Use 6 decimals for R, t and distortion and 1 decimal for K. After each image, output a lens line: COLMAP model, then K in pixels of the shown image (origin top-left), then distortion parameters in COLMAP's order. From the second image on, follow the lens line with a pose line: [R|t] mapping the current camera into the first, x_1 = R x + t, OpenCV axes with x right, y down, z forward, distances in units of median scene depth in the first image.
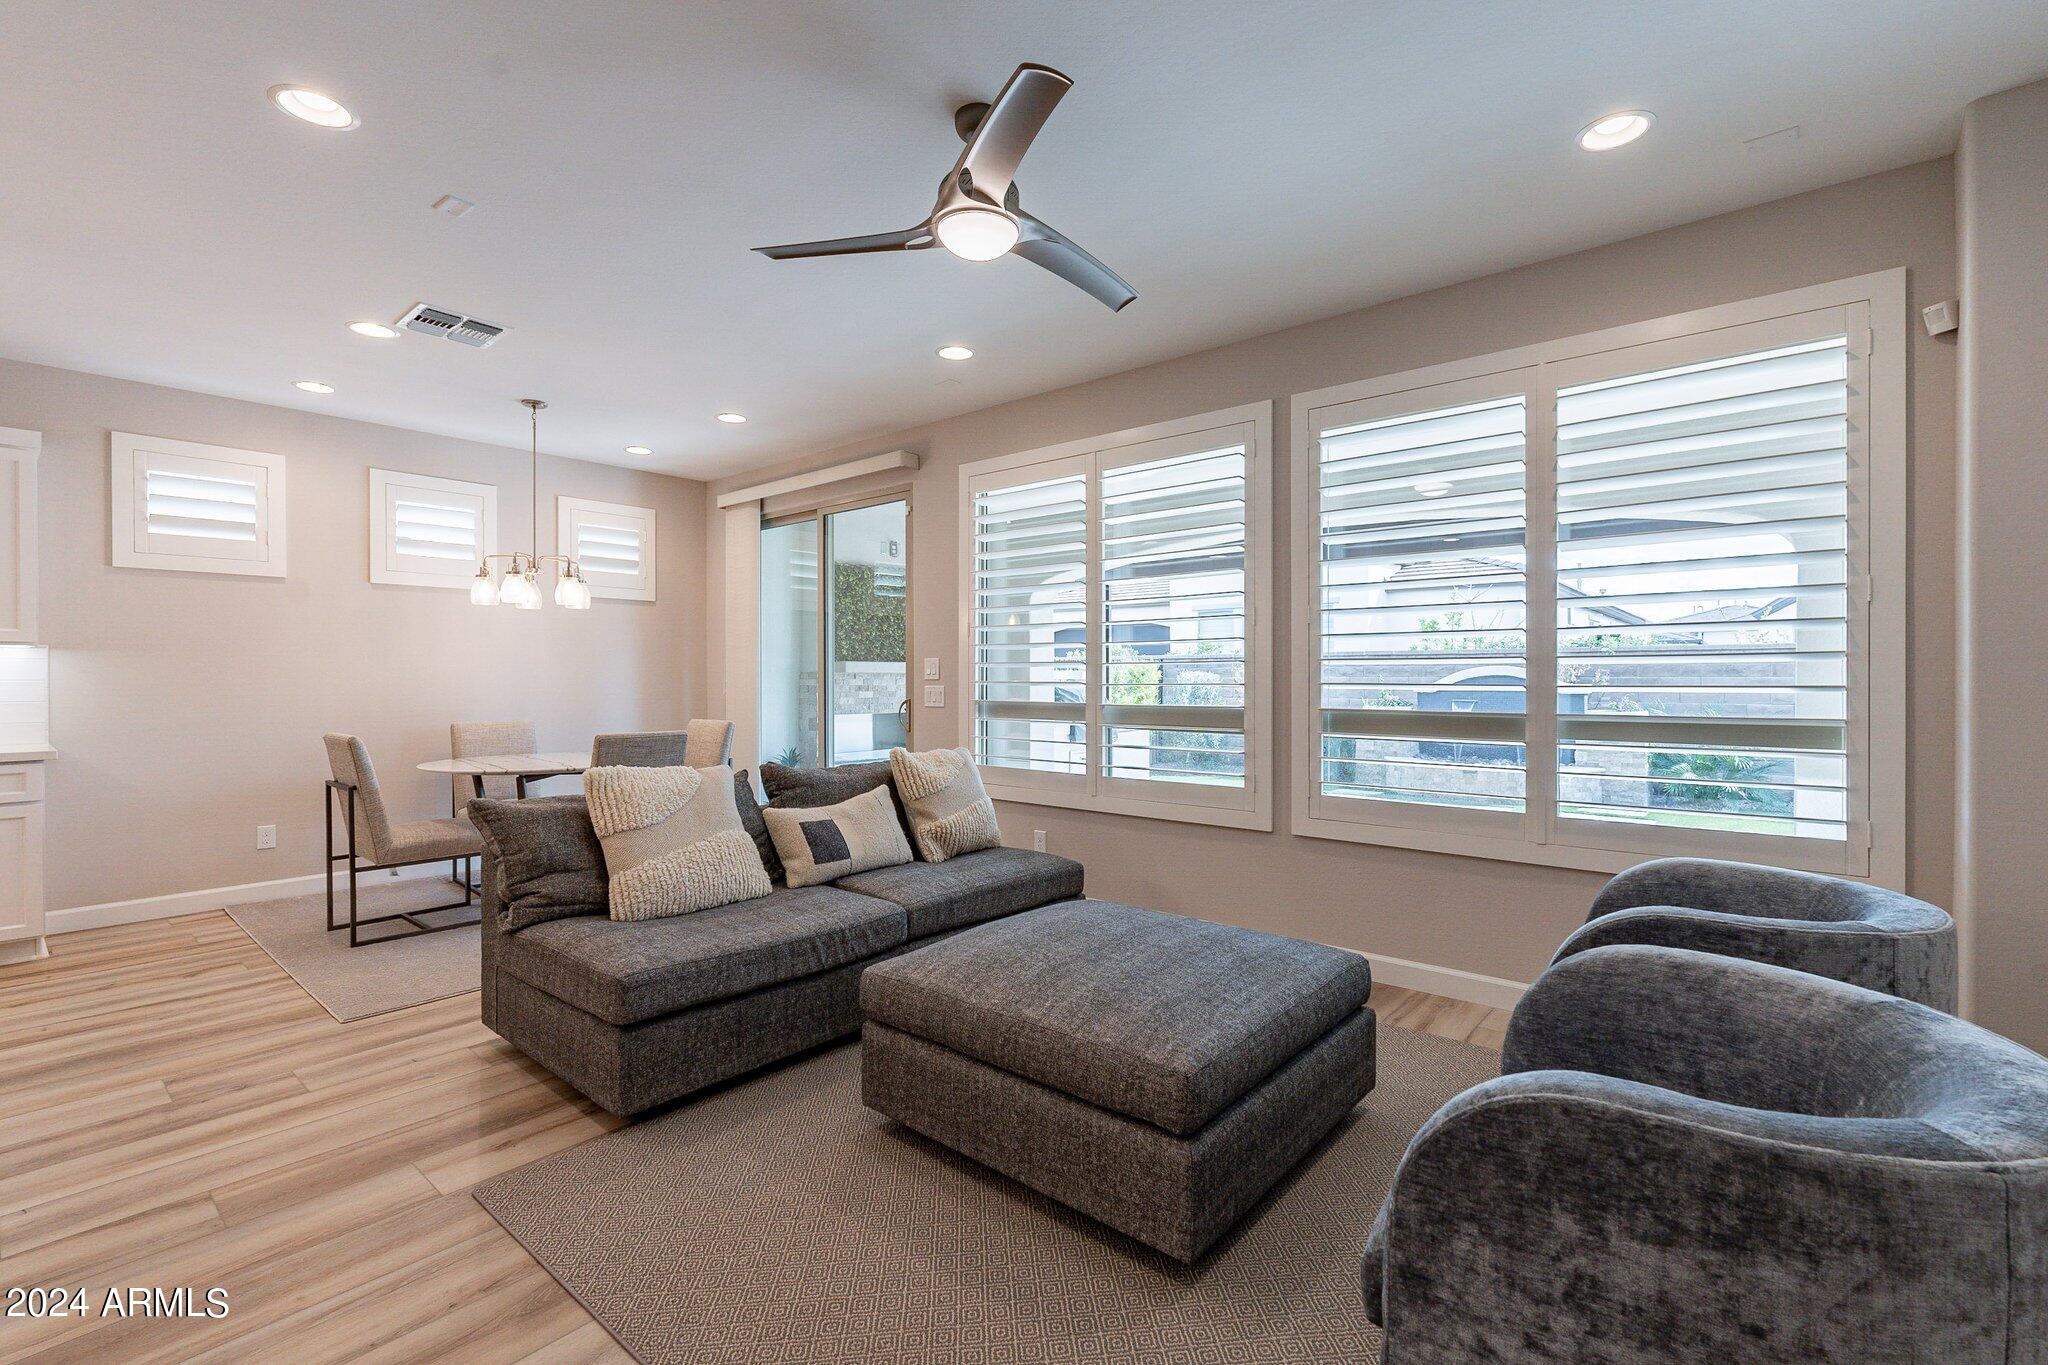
lens RADIAL K [[902.7, 0, 1027.1], [0, 902.7, 674.5], [0, 0, 1]] dist [-0.008029, 0.002079]
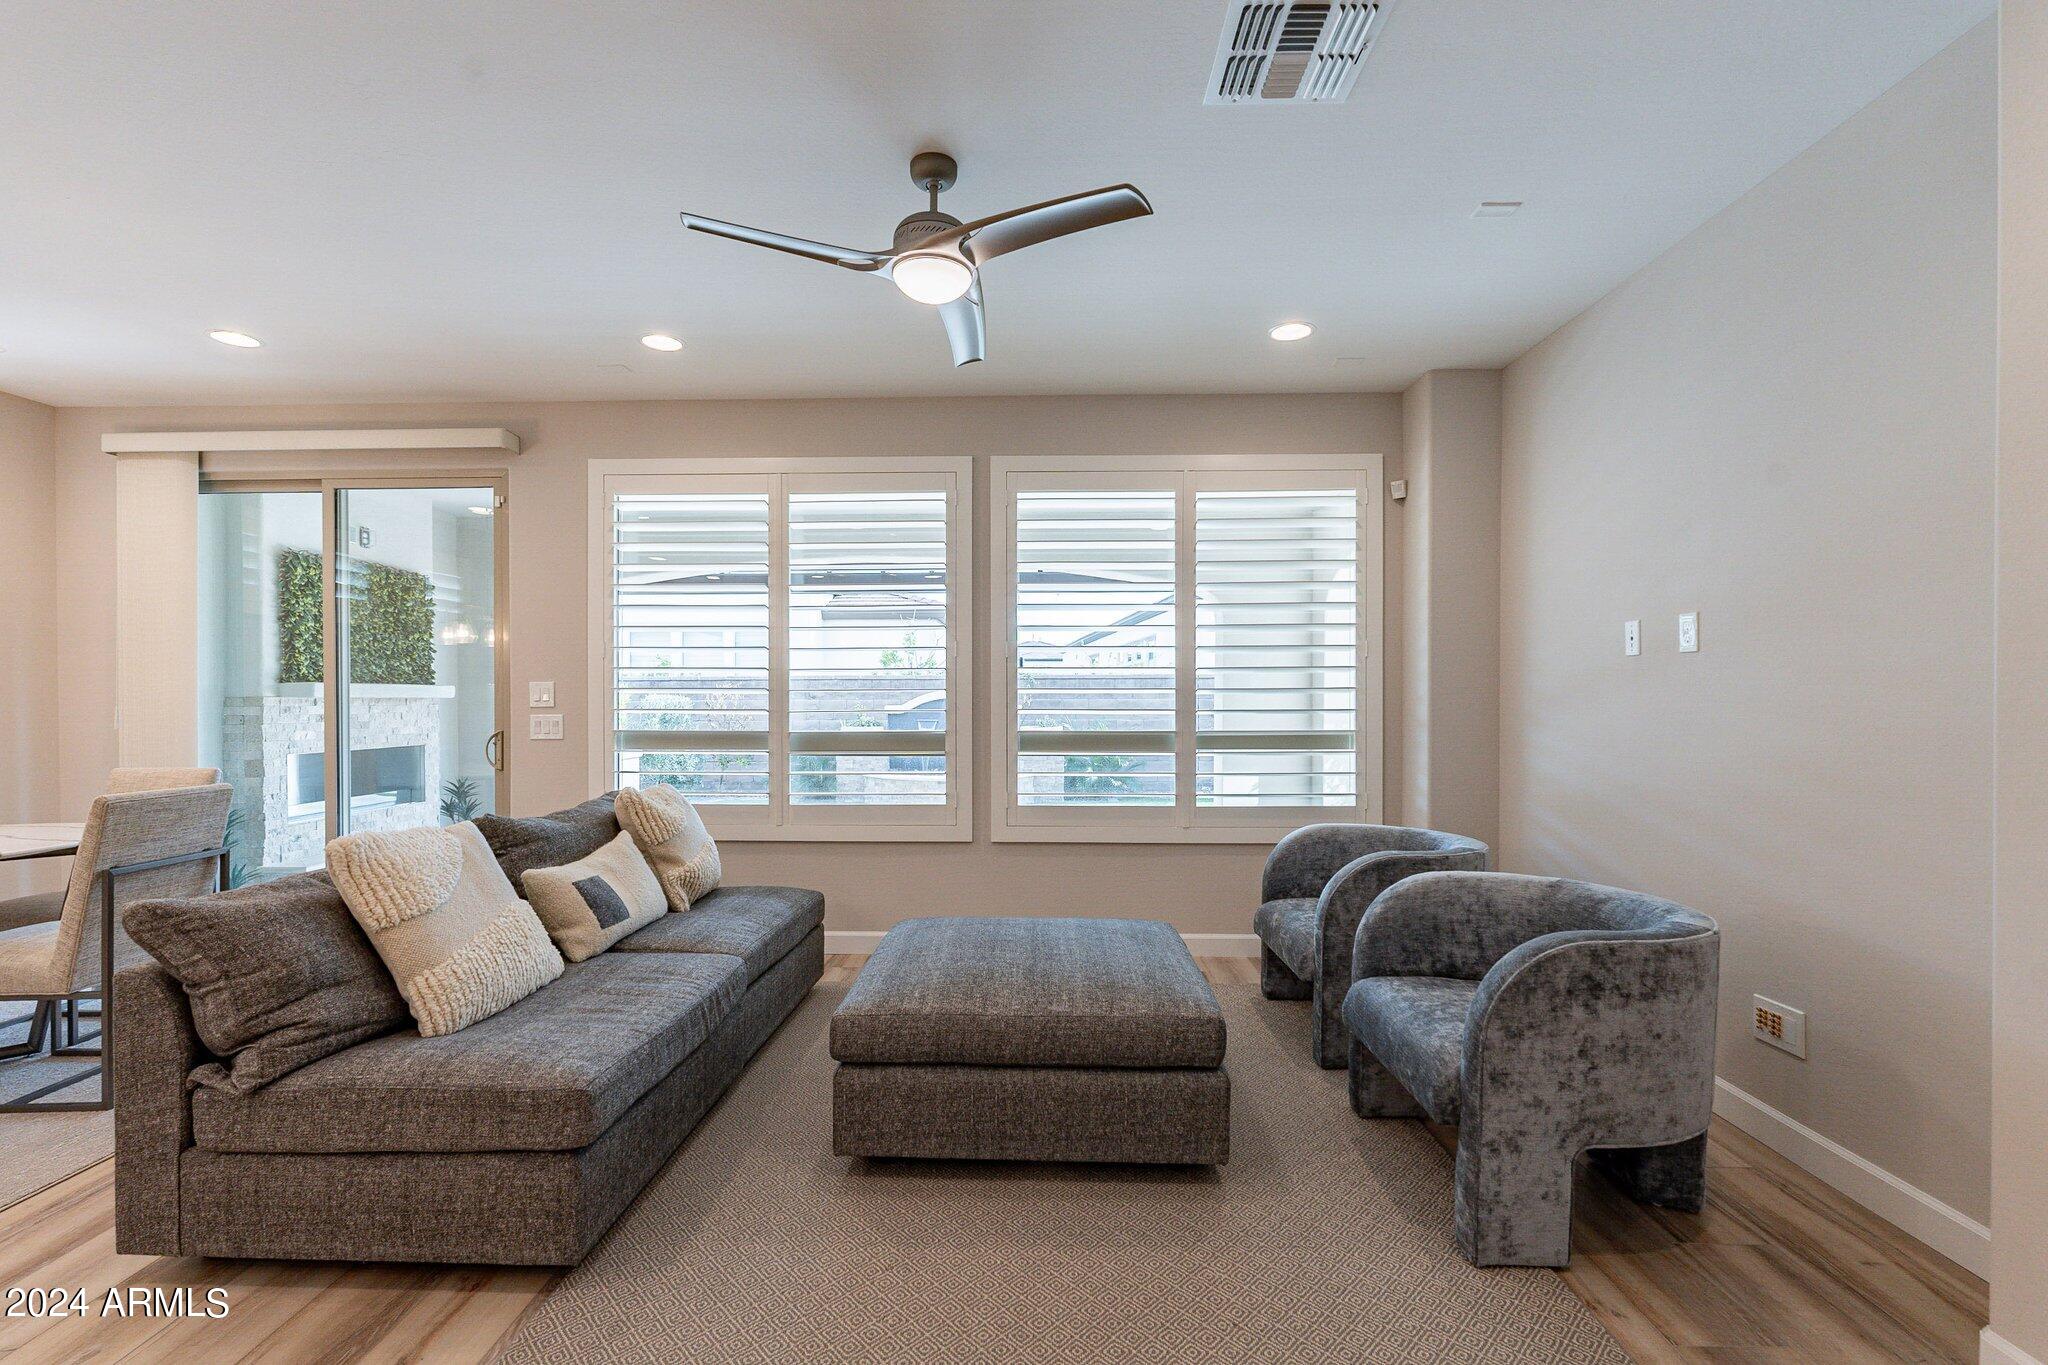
lens RADIAL K [[902.7, 0, 1028.4], [0, 902.7, 705.1], [0, 0, 1]] dist [-0.008029, 0.002079]
pose [[0.777565, -0.004978, 0.628783, -0.375144], [-0.001417, 0.999952, 0.009670, -0.006439], [-0.628801, -0.008410, 0.777521, 0.079564]]
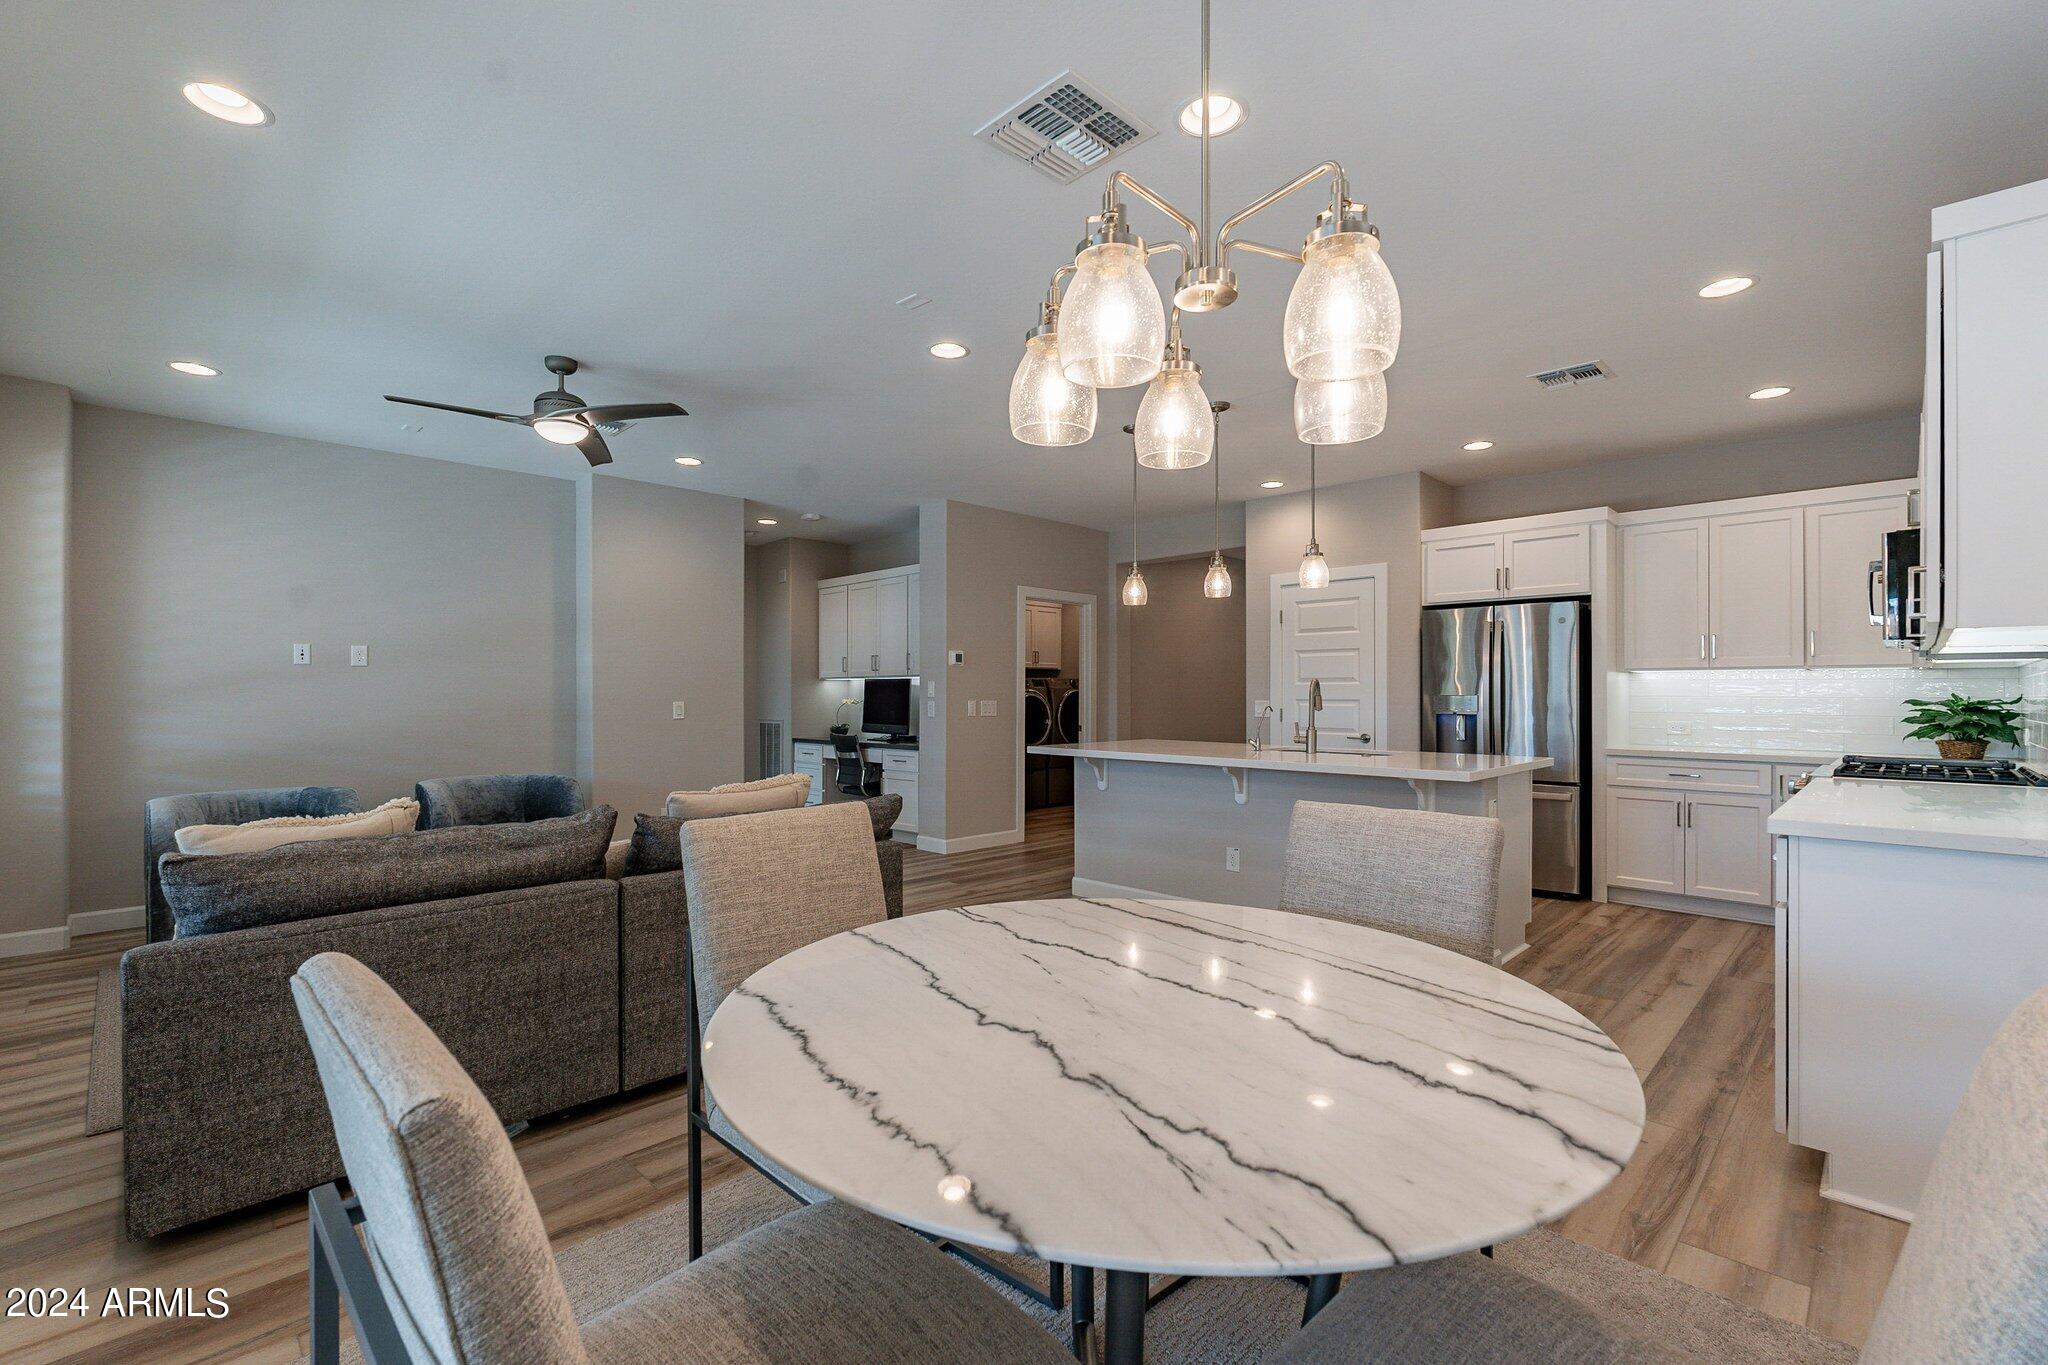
lens RADIAL K [[902.7, 0, 1033.5], [0, 902.7, 685.4], [0, 0, 1]] dist [-0.008029, 0.002079]
pose [[-0.997162, 0.000292, 0.075281, -0.636756], [-0.000519, 0.999942, -0.010749, 0.001810], [-0.075280, -0.010757, -0.997104, 1.574628]]
